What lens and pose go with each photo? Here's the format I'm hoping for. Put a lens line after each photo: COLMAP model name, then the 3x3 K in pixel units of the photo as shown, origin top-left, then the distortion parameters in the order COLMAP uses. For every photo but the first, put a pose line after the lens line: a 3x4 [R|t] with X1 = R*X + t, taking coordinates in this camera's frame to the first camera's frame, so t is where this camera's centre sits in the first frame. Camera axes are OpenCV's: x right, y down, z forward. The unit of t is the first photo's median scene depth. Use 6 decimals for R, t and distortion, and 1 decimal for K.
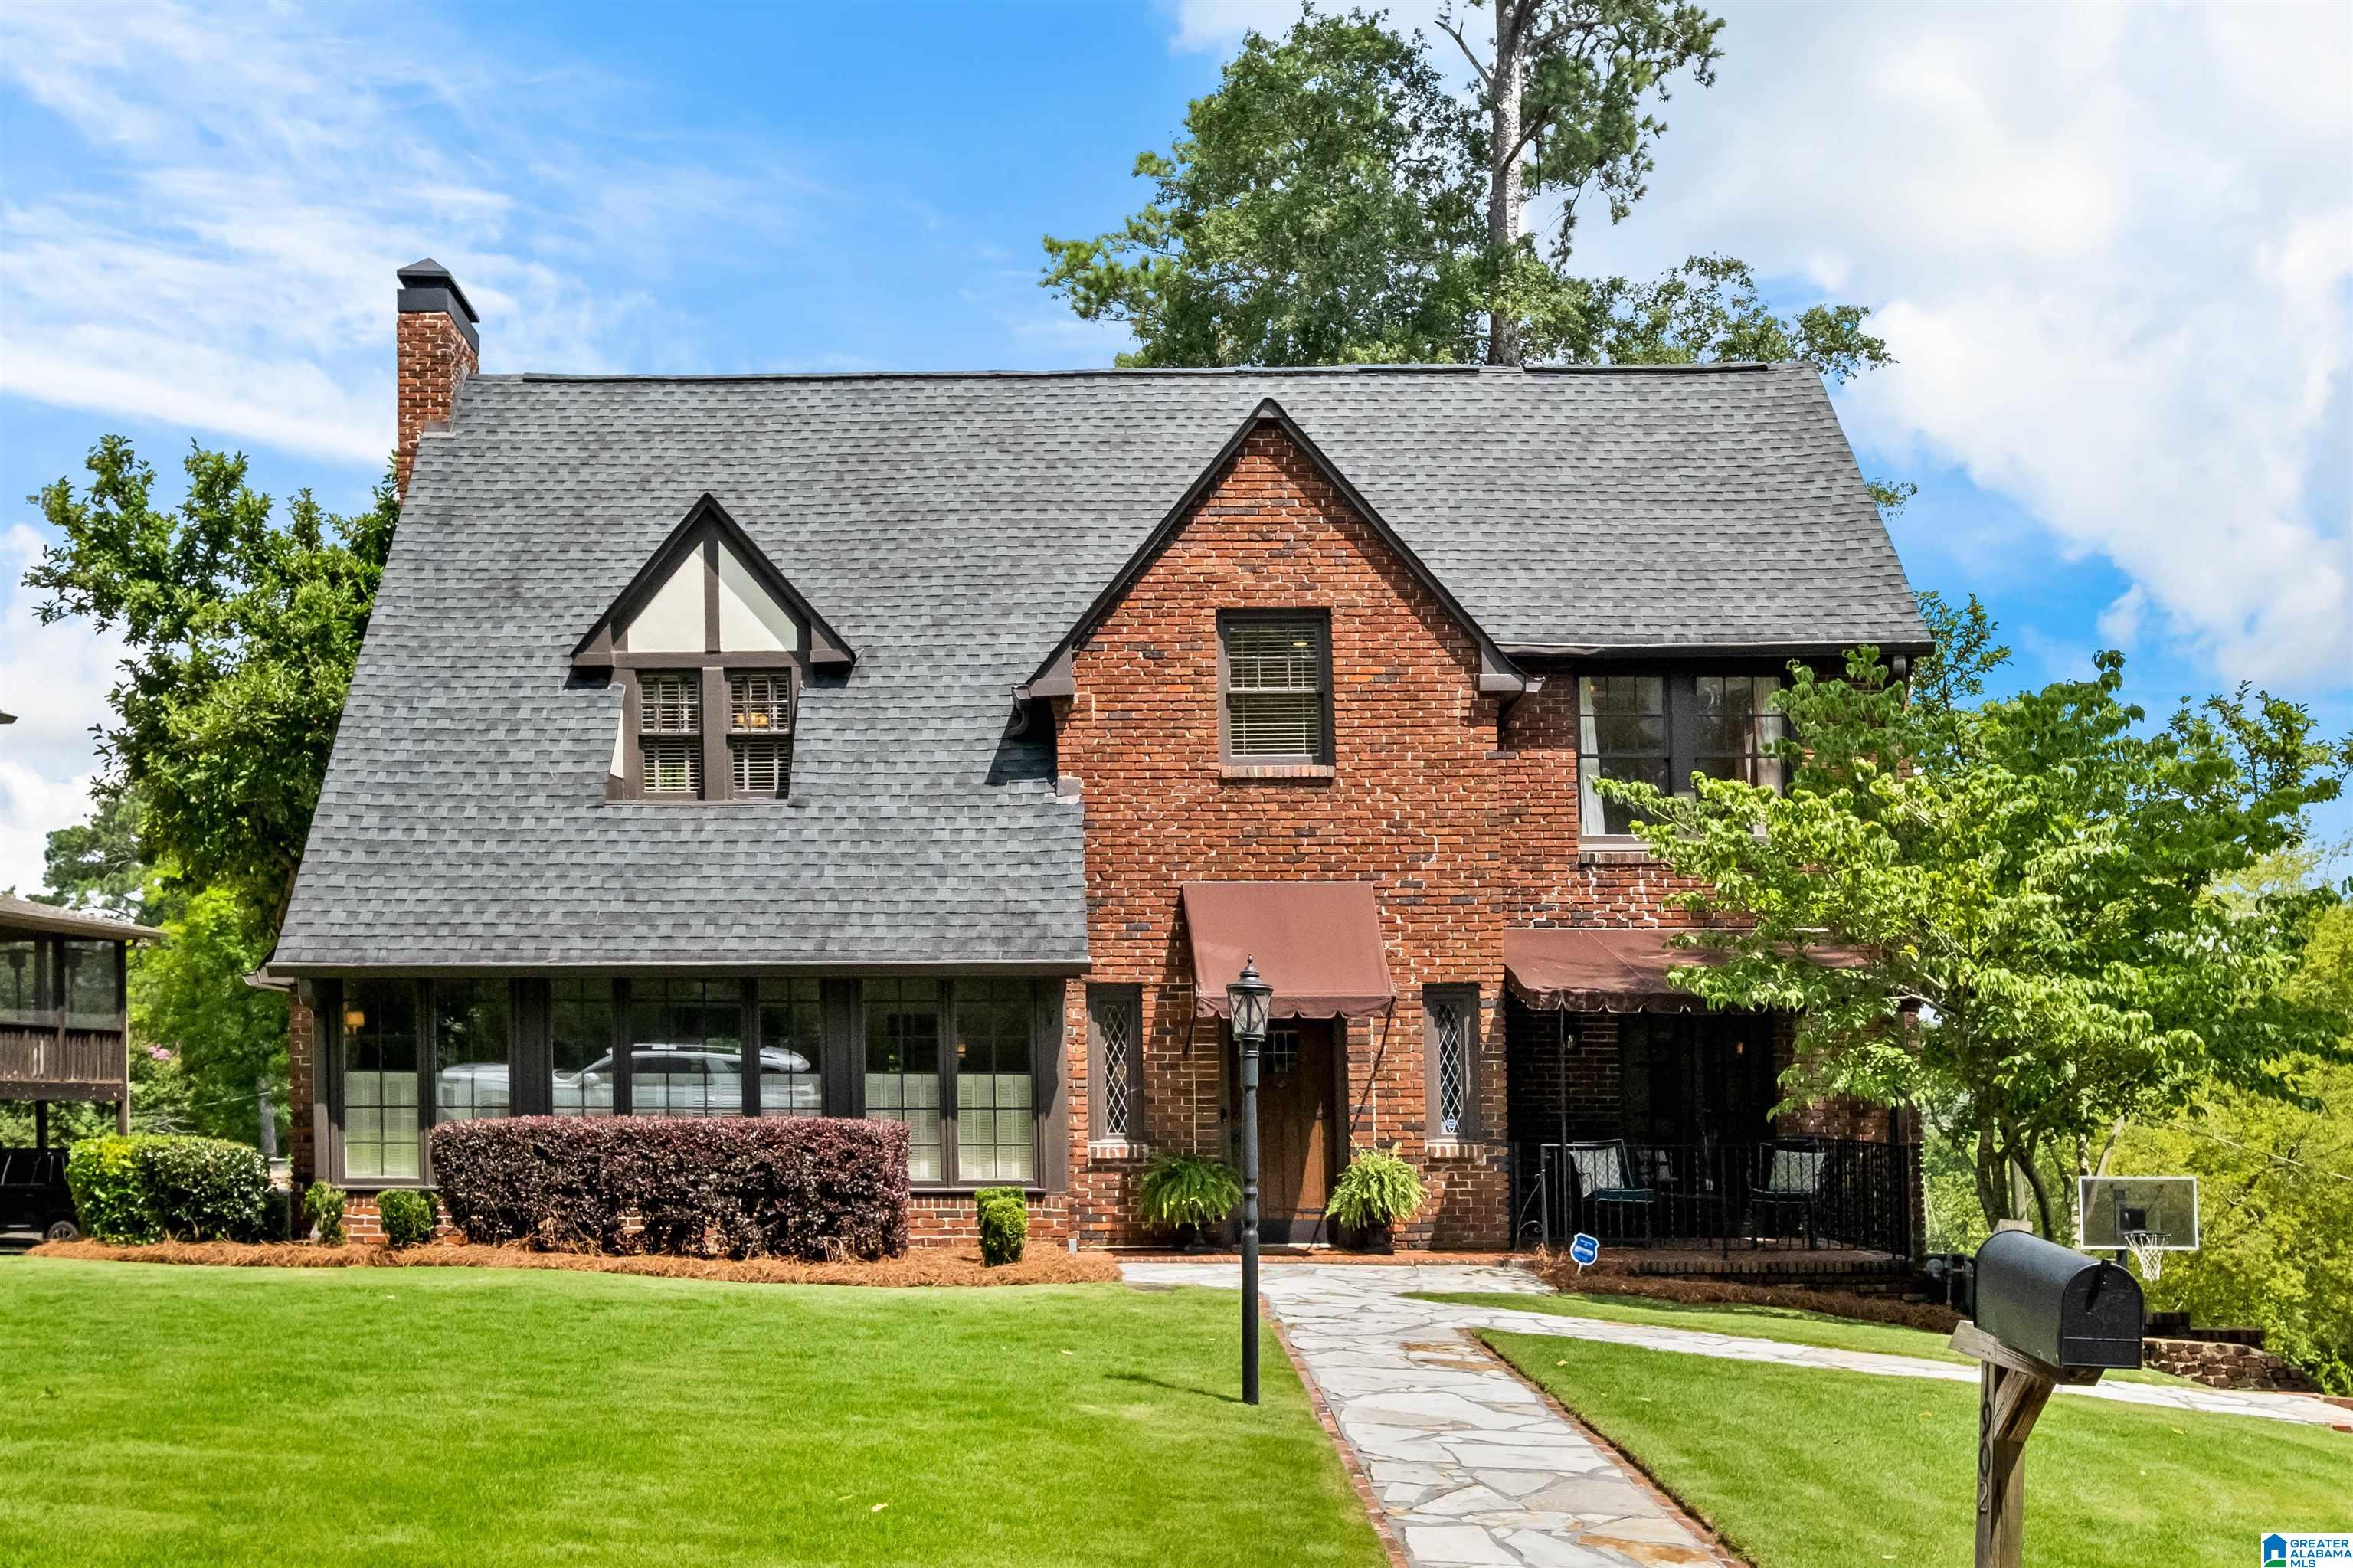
lens RADIAL K [[2226.4, 0, 1175.7], [0, 2226.4, 794.3], [0, 0, 1]] dist [-0.007815, 0.000000]
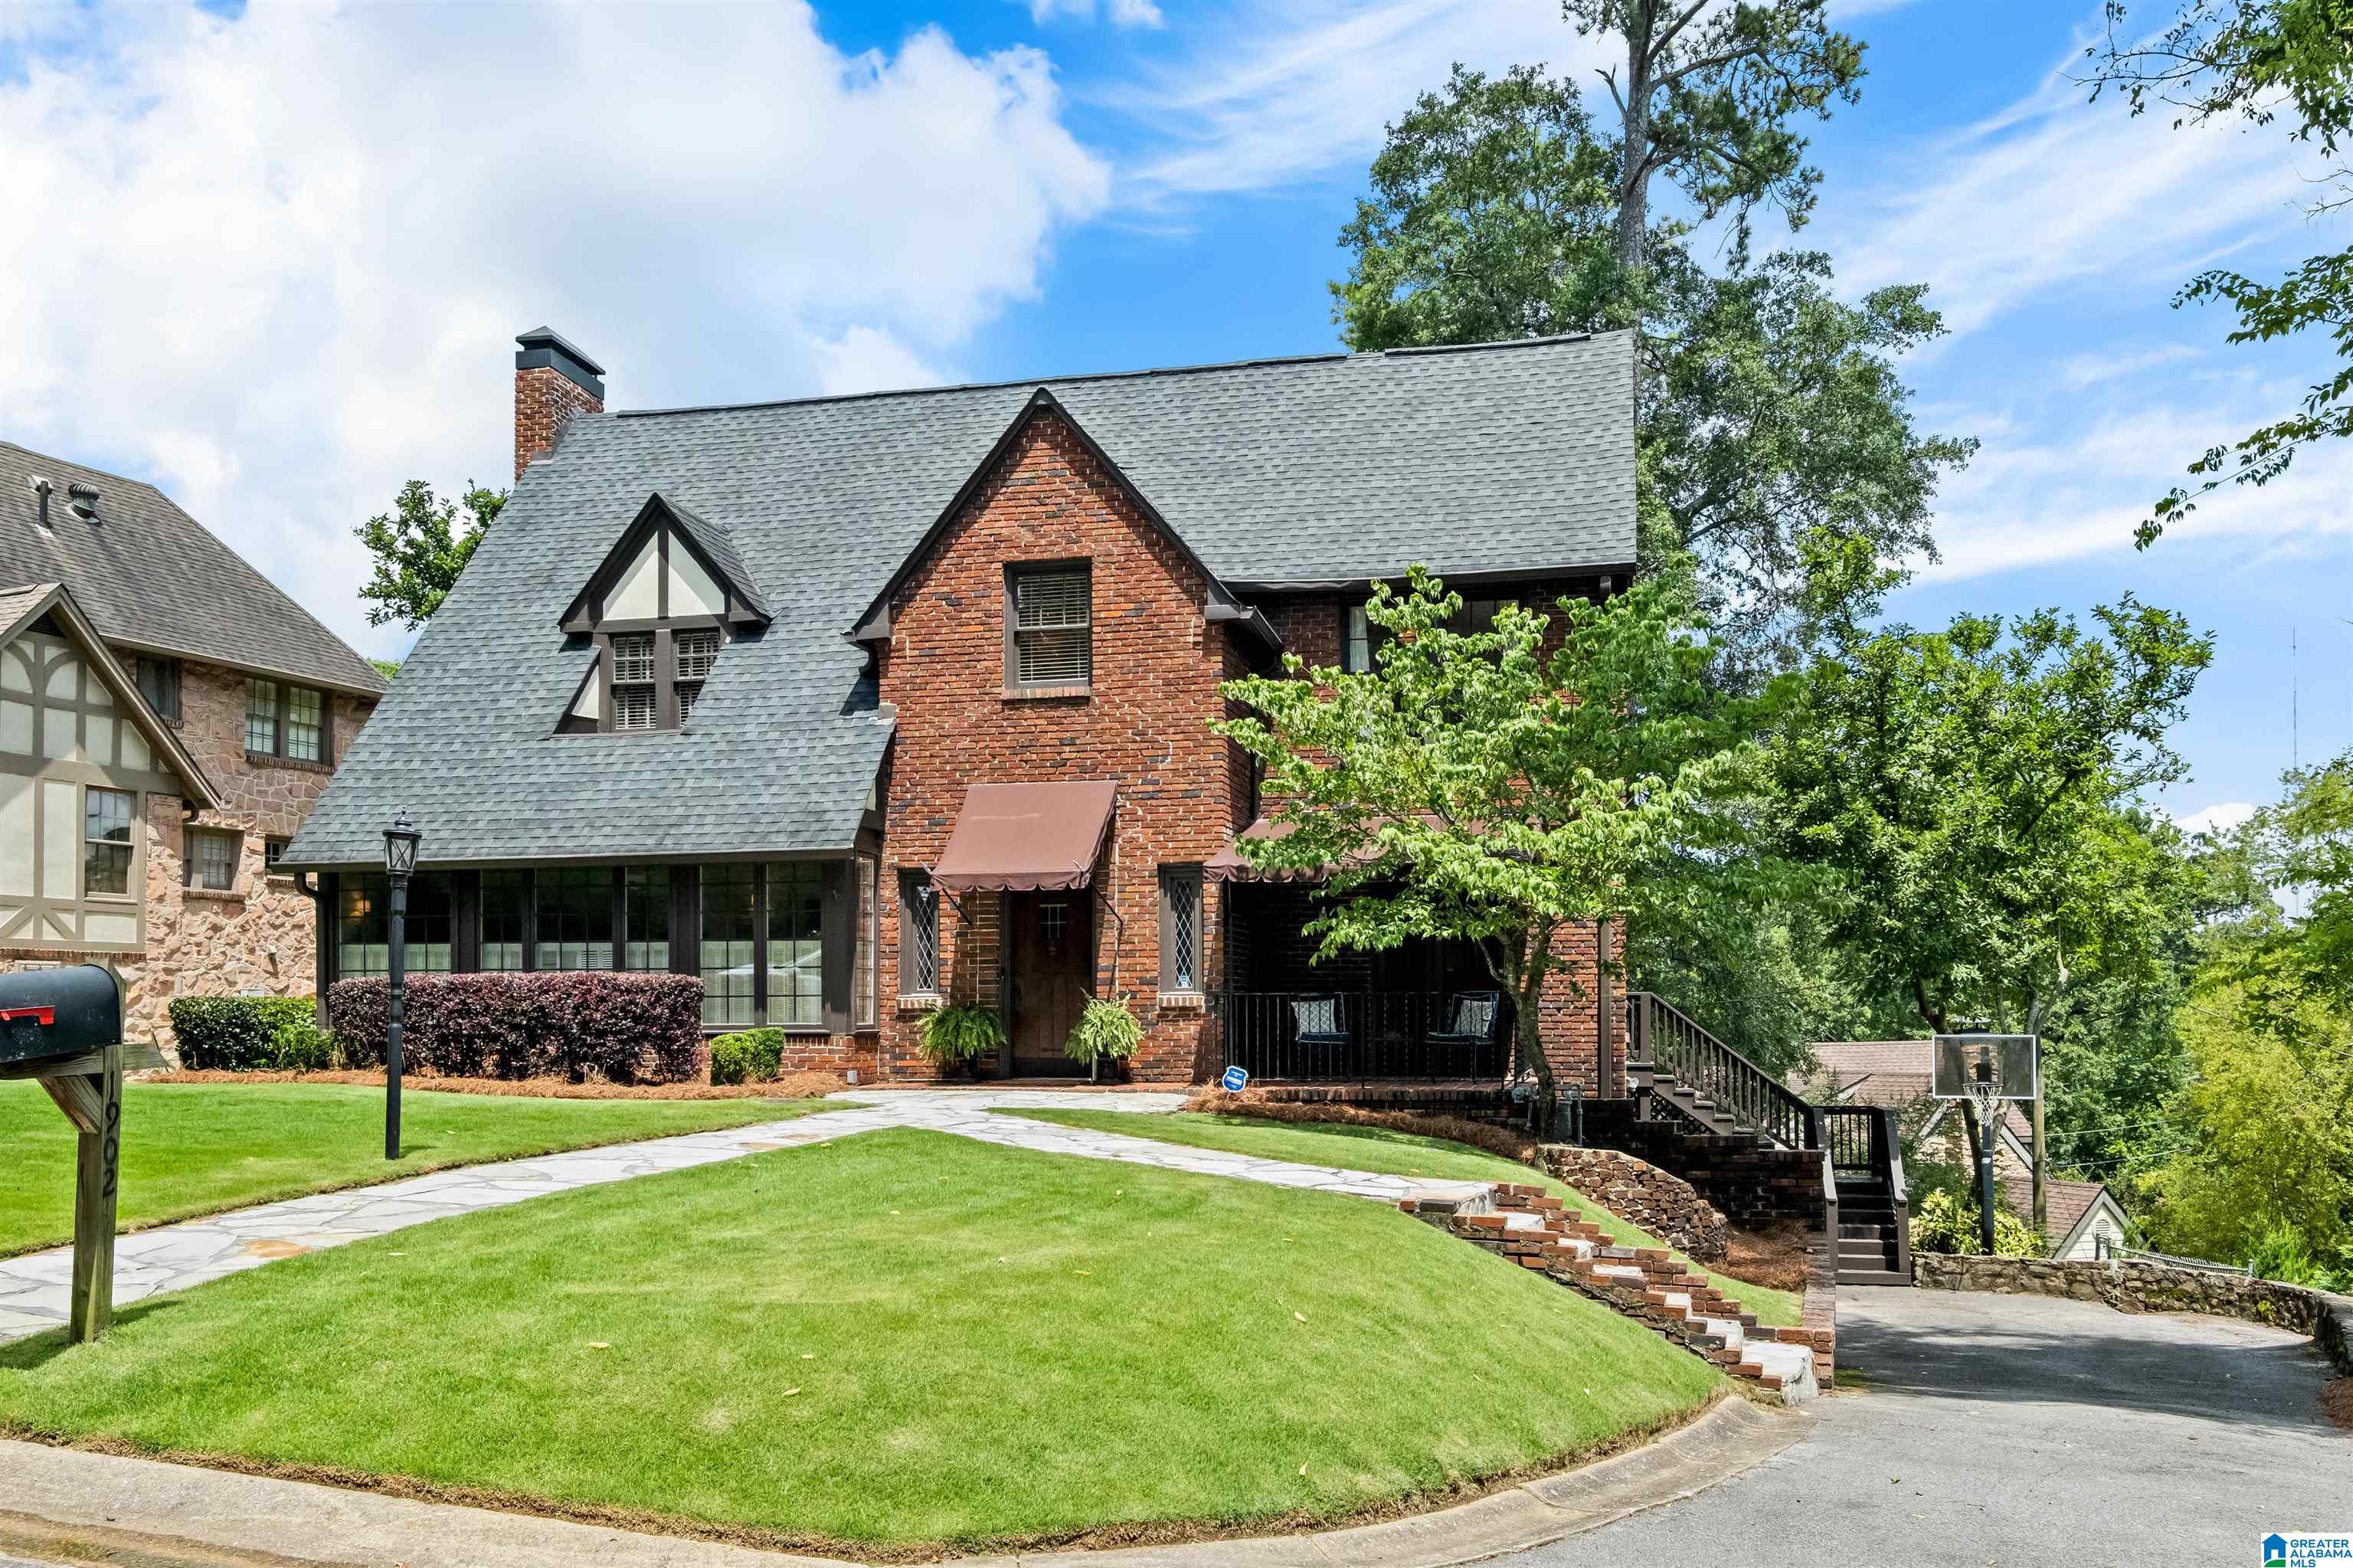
lens RADIAL K [[1825.7, 0, 1177.0], [0, 1825.7, 774.6], [0, 0, 1]] dist [0.001747, 0.016637]
pose [[0.982817, -0.027163, -0.182571, 0.292792], [0.029954, 0.999472, 0.012549, 0.023592], [0.182134, -0.017802, 0.983113, 0.025408]]
